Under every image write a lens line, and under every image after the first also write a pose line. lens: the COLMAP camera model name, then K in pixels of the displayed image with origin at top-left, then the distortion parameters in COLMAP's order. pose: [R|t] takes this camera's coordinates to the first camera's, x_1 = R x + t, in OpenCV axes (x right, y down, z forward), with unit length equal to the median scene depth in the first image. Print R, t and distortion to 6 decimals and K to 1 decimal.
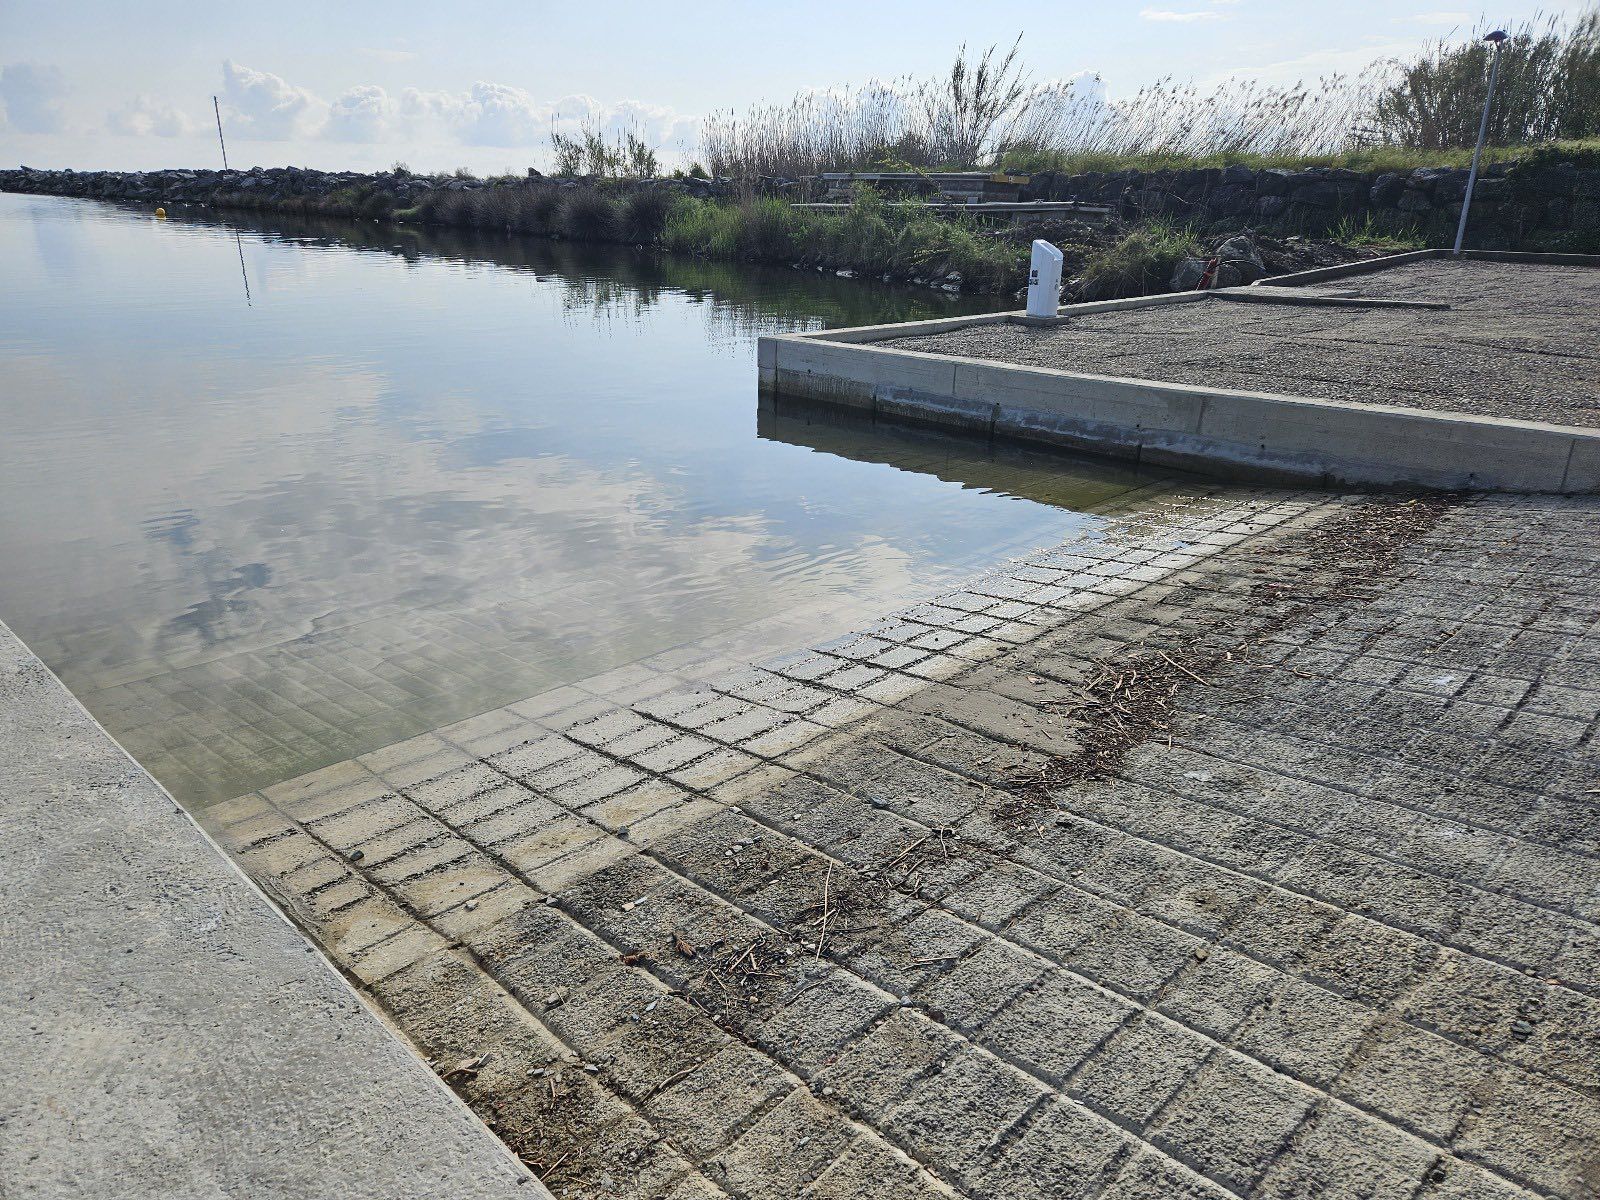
lens RADIAL K [[1088.3, 0, 802.0], [0, 1088.3, 610.8], [0, 0, 1]] dist [0.078133, -0.075817]
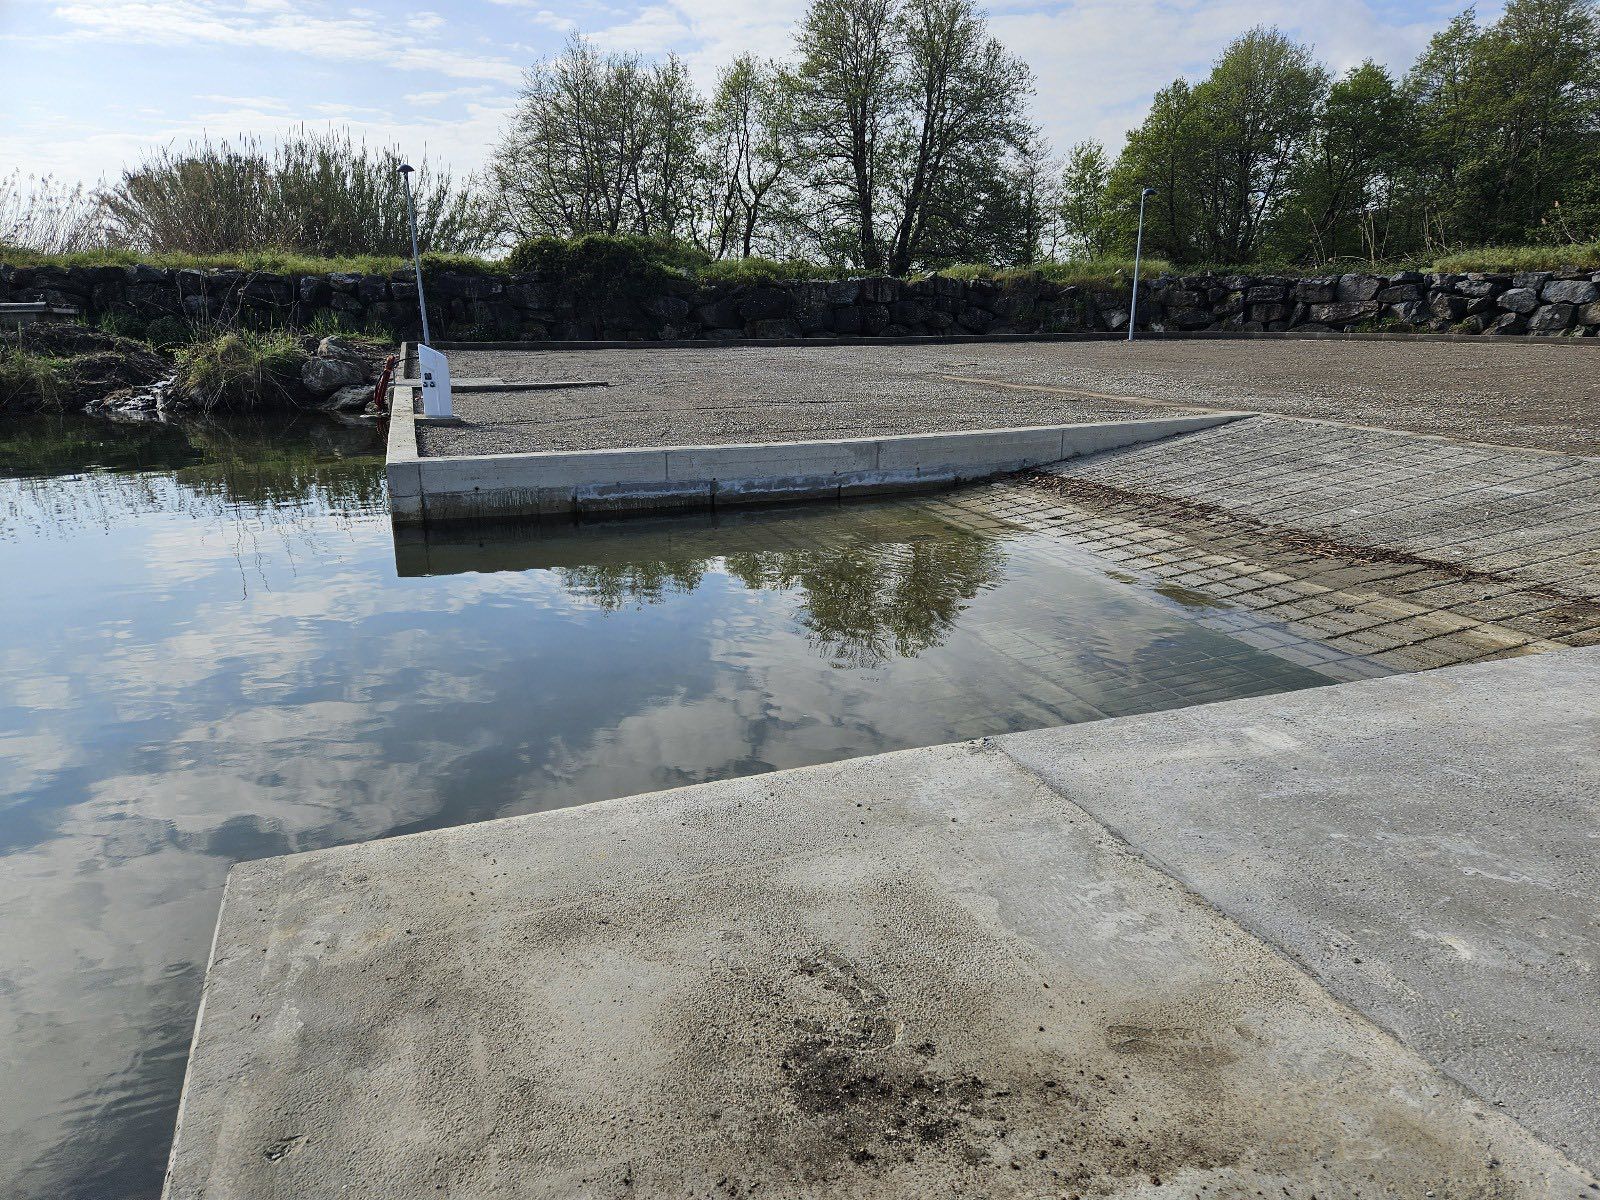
lens RADIAL K [[1088.3, 0, 802.0], [0, 1088.3, 610.8], [0, 0, 1]] dist [0.078133, -0.075817]
pose [[0.404011, -0.258678, 0.877417, -0.838840], [0.325477, 0.937064, 0.126395, -0.176426], [-0.854892, 0.234514, 0.462778, 0.426928]]
